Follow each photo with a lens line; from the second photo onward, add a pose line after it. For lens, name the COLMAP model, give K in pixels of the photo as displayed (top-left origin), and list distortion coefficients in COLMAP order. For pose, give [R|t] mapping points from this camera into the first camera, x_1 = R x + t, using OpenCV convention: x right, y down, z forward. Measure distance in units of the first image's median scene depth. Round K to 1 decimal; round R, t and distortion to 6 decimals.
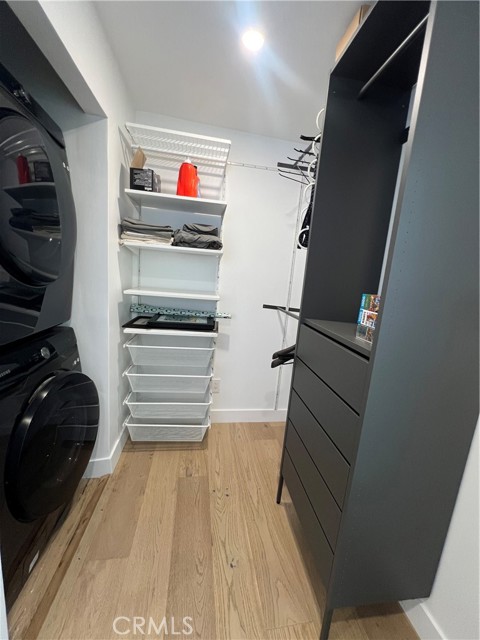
lens RADIAL K [[256.5, 0, 243.4], [0, 256.5, 319.7], [0, 0, 1]] dist [-0.002824, 0.000262]
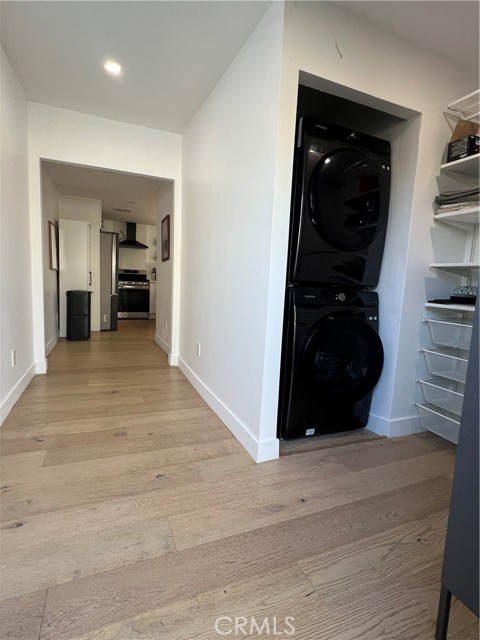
lens RADIAL K [[325.8, 0, 239.3], [0, 325.8, 320.2], [0, 0, 1]] dist [0.001248, 0.000617]
pose [[0.229750, 0.033920, -0.972658, 0.675170], [-0.203011, 0.979079, -0.013809, 0.302363], [0.951841, 0.200633, 0.231829, 0.021362]]
